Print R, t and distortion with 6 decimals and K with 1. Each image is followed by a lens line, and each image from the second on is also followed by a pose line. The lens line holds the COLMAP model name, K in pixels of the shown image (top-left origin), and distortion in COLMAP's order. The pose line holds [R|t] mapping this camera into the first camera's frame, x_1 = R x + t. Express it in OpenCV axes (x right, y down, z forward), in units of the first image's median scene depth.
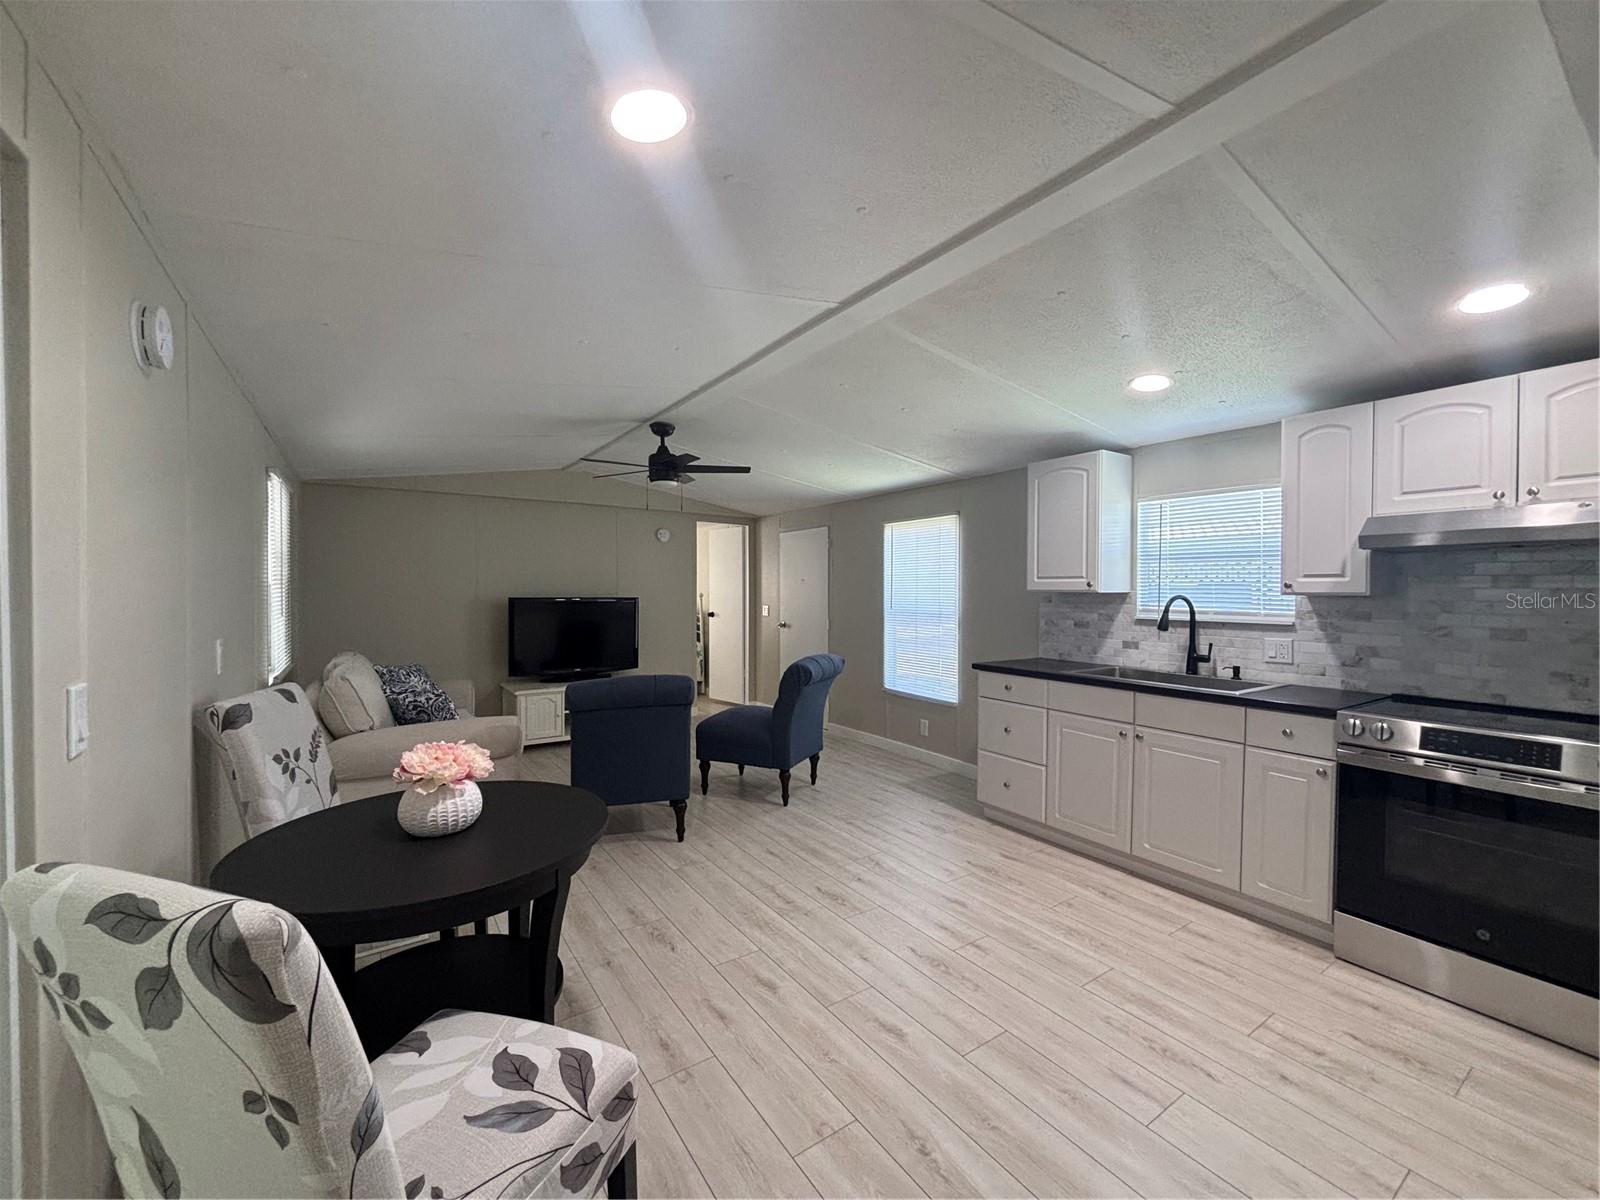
lens RADIAL K [[647.8, 0, 804.9], [0, 647.8, 597.5], [0, 0, 1]] dist [-0.000234, 0.000235]
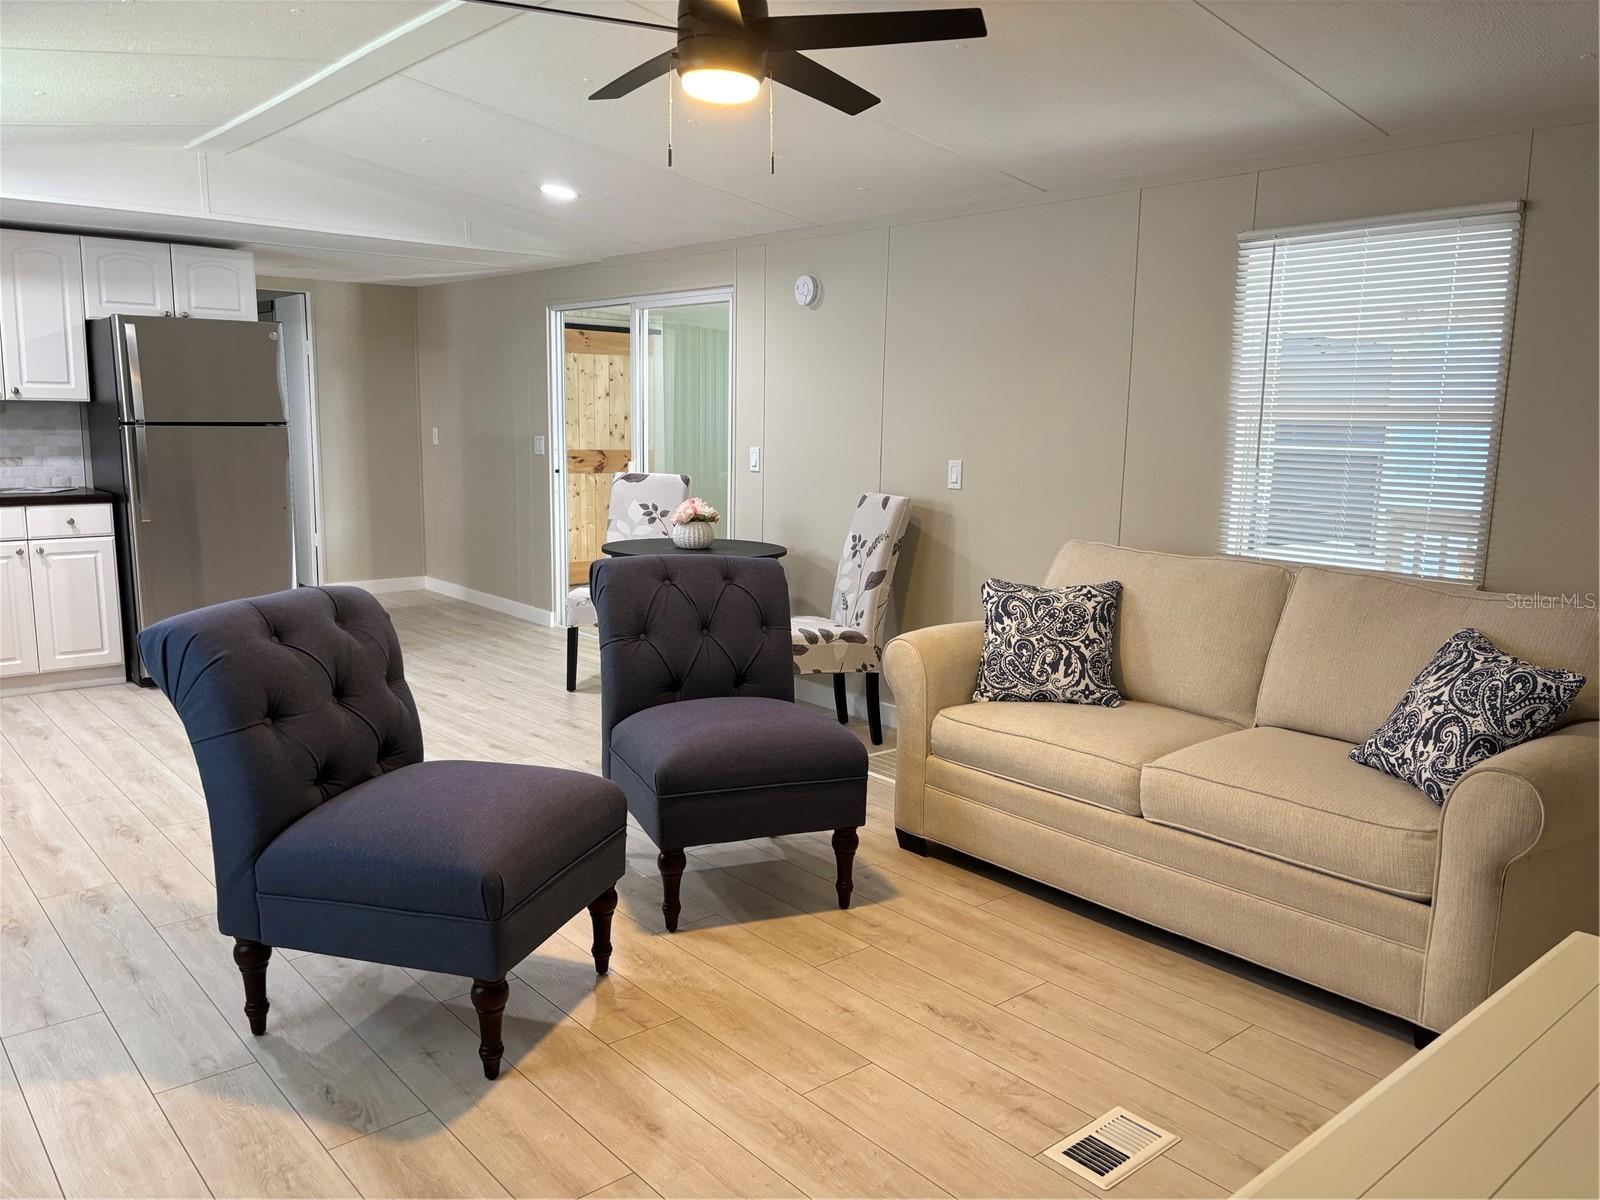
lens RADIAL K [[1214.2, 0, 803.5], [0, 1214.2, 605.4], [0, 0, 1]] dist [0.051920, -0.058686]
pose [[-0.994065, -0.005732, -0.108637, -0.266673], [-0.024046, 0.985487, 0.168037, -0.029184], [0.106097, 0.169652, -0.979776, 2.303424]]
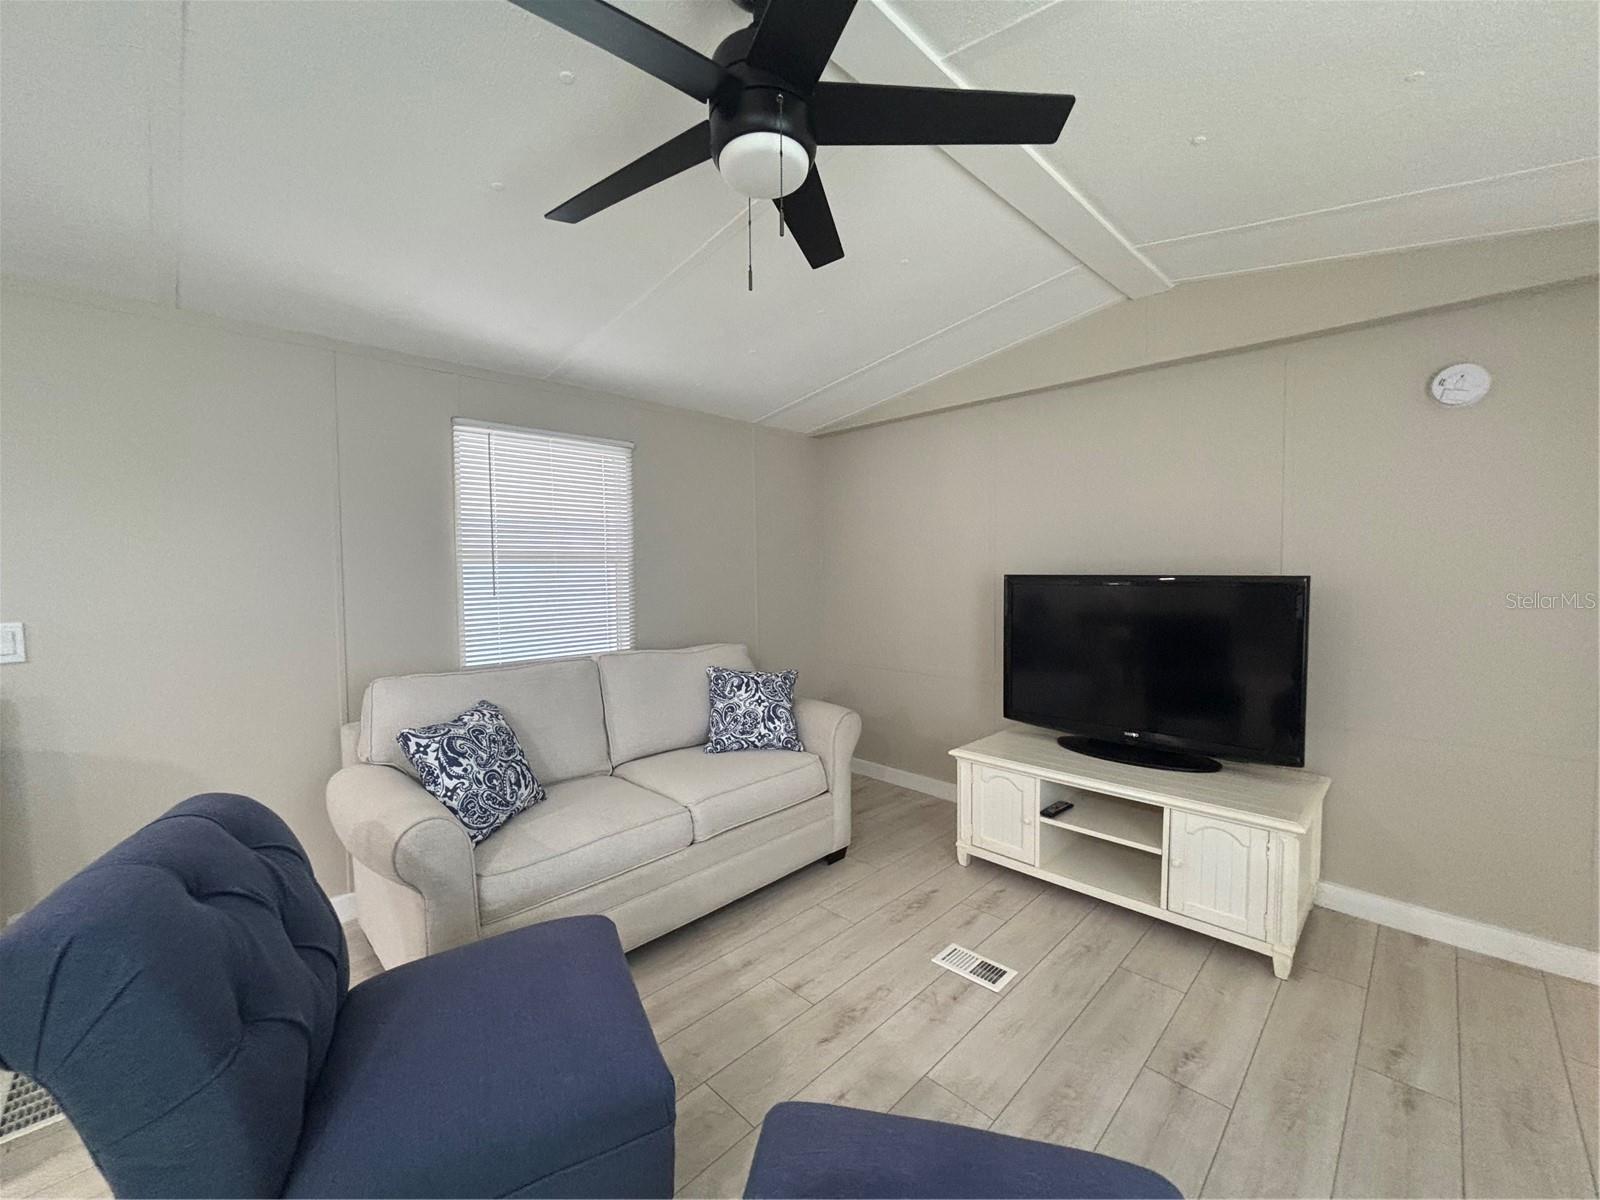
lens RADIAL K [[647.8, 0, 804.9], [0, 647.8, 597.5], [0, 0, 1]] dist [-0.000234, 0.000235]
pose [[0.189288, 0.041609, -0.981040, 0.093969], [-0.002367, 0.999118, 0.041919, -0.004958], [0.981919, -0.005613, 0.189220, 1.335016]]
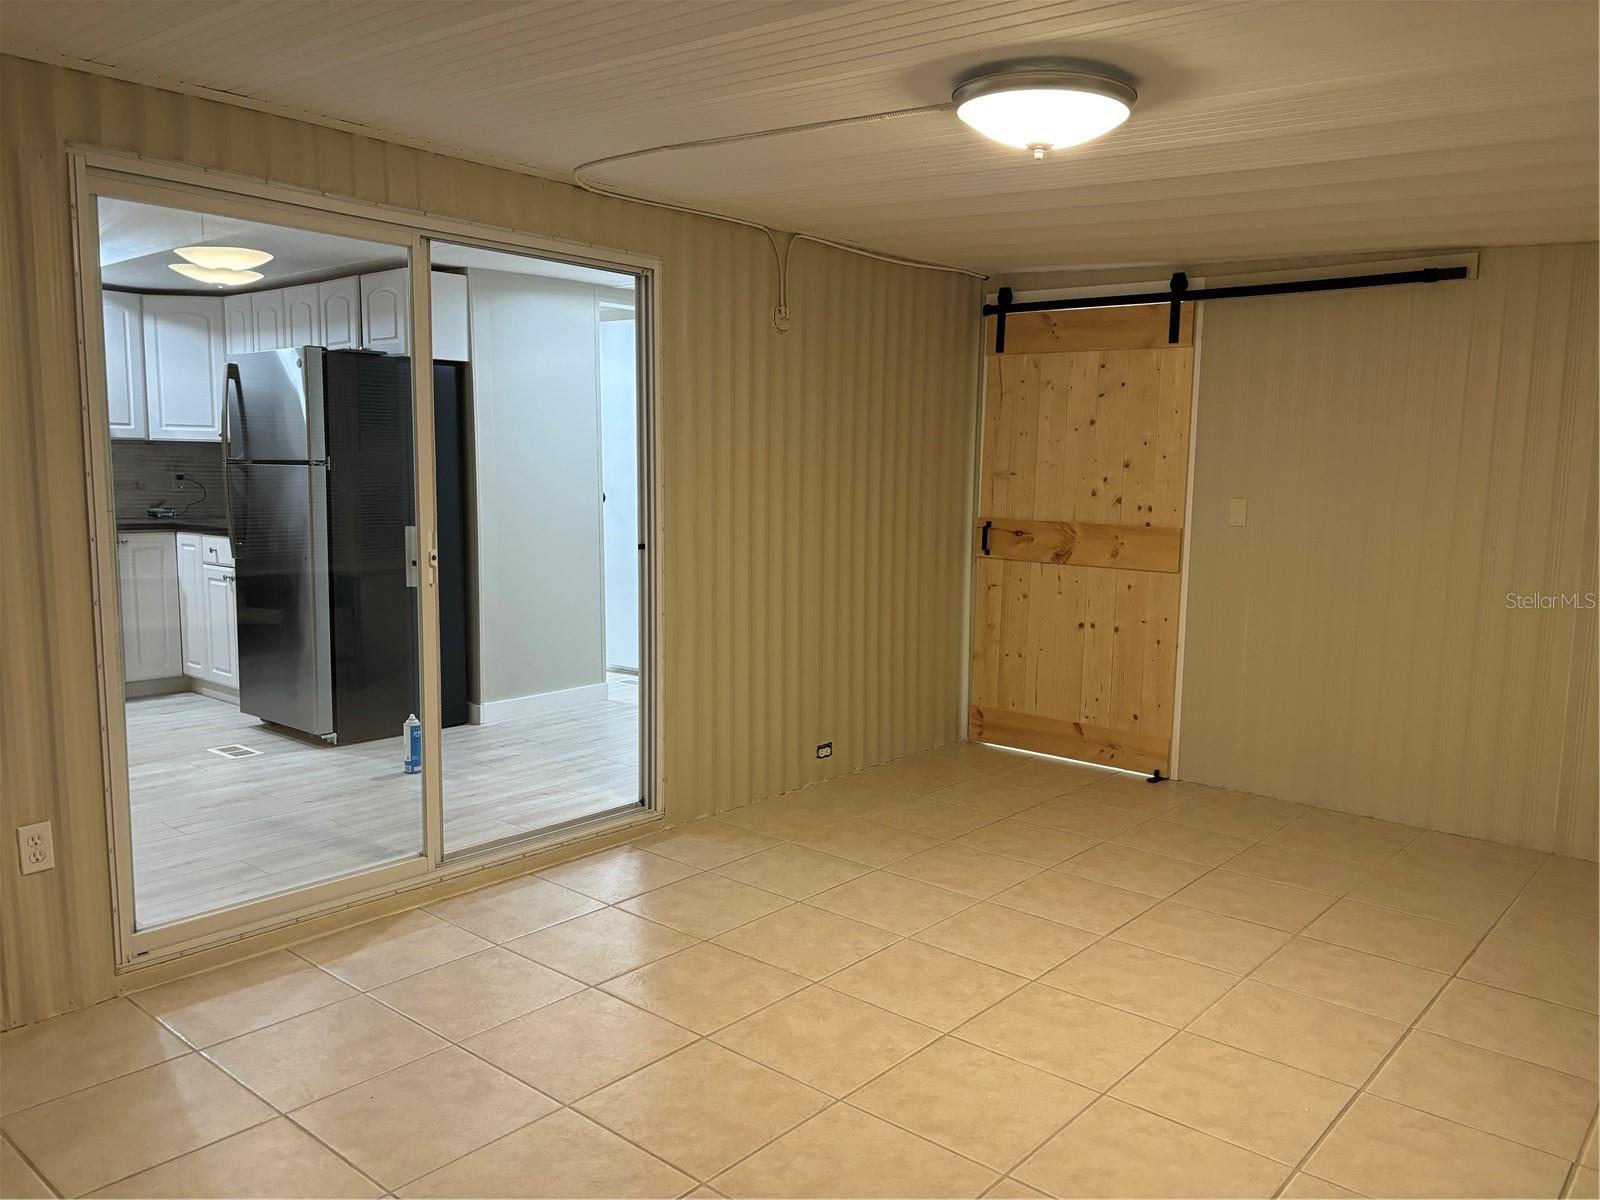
lens RADIAL K [[1214.2, 0, 803.5], [0, 1214.2, 605.4], [0, 0, 1]] dist [0.051920, -0.058686]
pose [[-0.258215, -0.125695, 0.957876, -1.490153], [-0.001891, 0.991564, 0.129606, 0.008029], [-0.966086, 0.031655, -0.256275, -0.005695]]
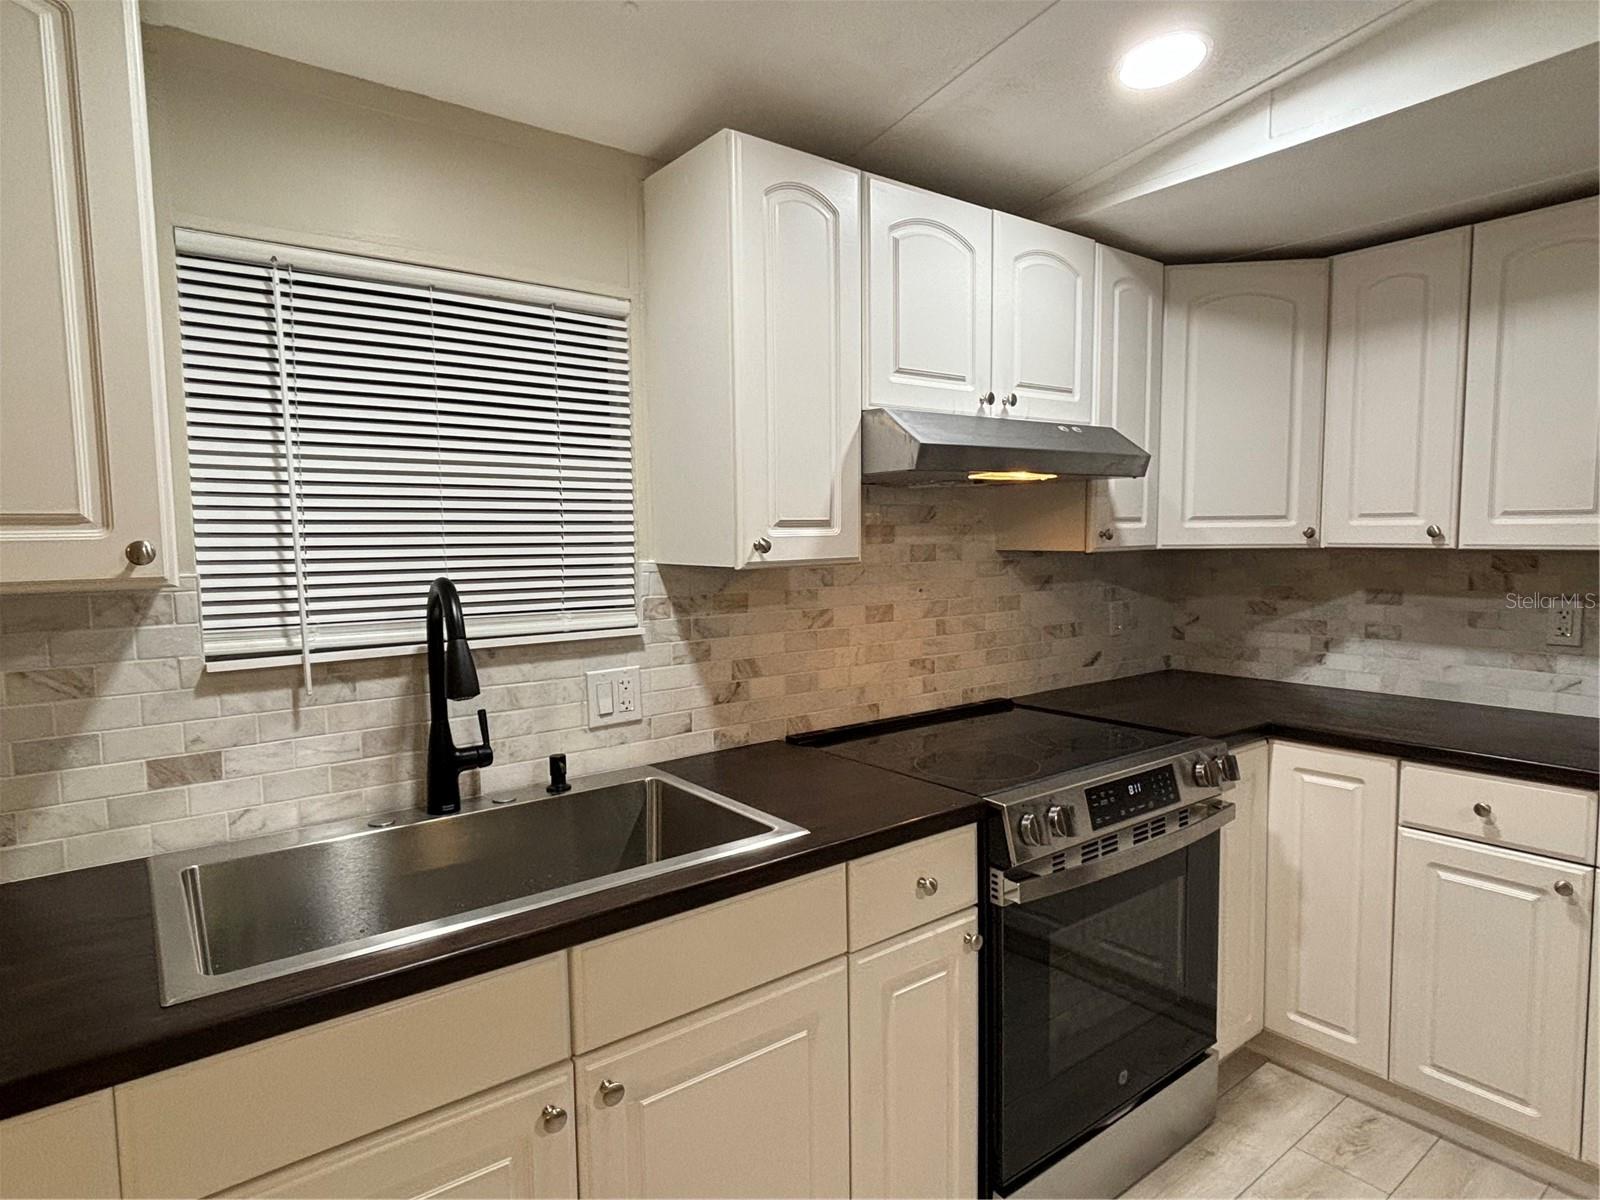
lens RADIAL K [[897.5, 0, 806.8], [0, 897.5, 608.7], [0, 0, 1]] dist [-0.000746, -0.001014]
pose [[-0.055237, -0.086795, 0.994694, 0.139498], [0.028046, 0.995687, 0.088439, -0.025730], [-0.998079, 0.032782, -0.052564, 0.919516]]
